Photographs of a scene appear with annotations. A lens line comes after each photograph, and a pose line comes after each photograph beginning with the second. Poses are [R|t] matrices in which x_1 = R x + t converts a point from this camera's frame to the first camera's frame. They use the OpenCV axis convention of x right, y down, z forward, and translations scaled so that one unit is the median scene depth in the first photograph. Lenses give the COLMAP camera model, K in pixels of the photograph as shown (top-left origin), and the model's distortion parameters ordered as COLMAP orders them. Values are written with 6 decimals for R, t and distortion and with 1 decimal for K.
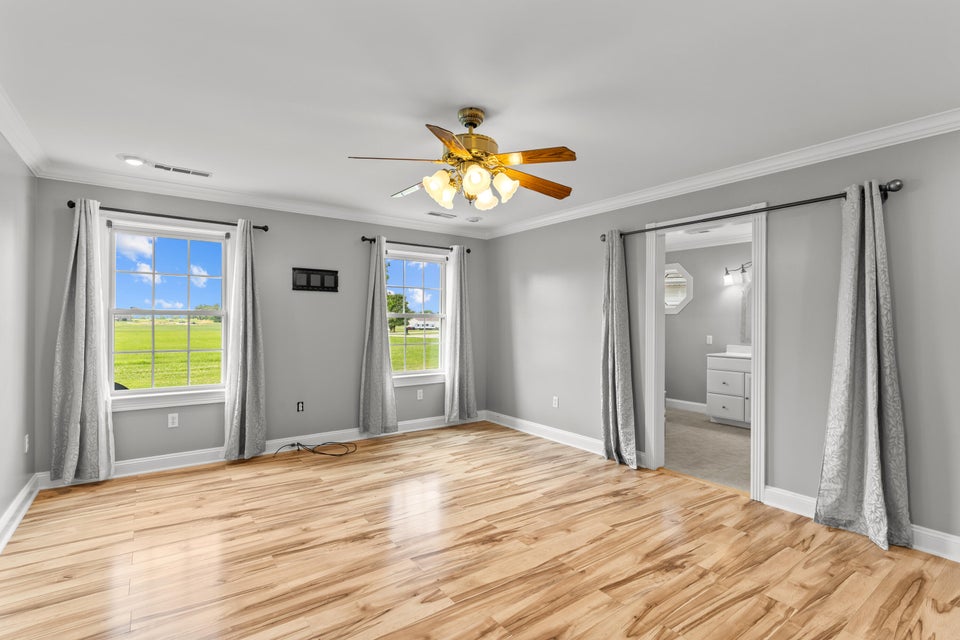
lens RADIAL K [[452.9, 0, 480.0], [0, 452.9, 320.0], [0, 0, 1]] dist [-0.004183, -0.000585]
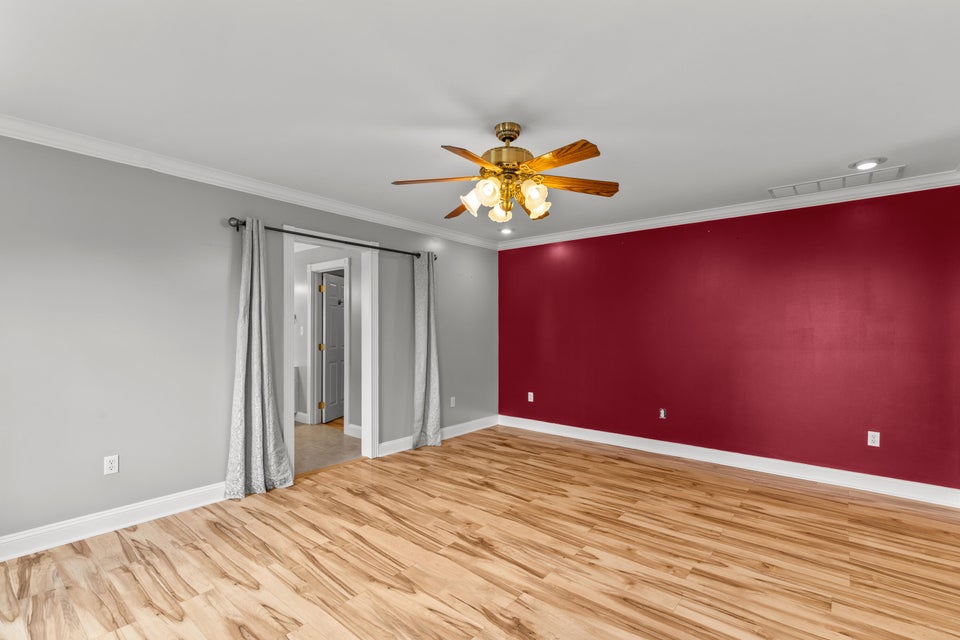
lens RADIAL K [[427.0, 0, 481.3], [0, 427.0, 323.3], [0, 0, 1]] dist [0.001677, 0.000293]
pose [[-0.230006, 0.006217, 0.973169, -0.790841], [-0.005892, 0.999952, -0.007780, -0.007063], [-0.973171, -0.007524, -0.229958, 1.045243]]
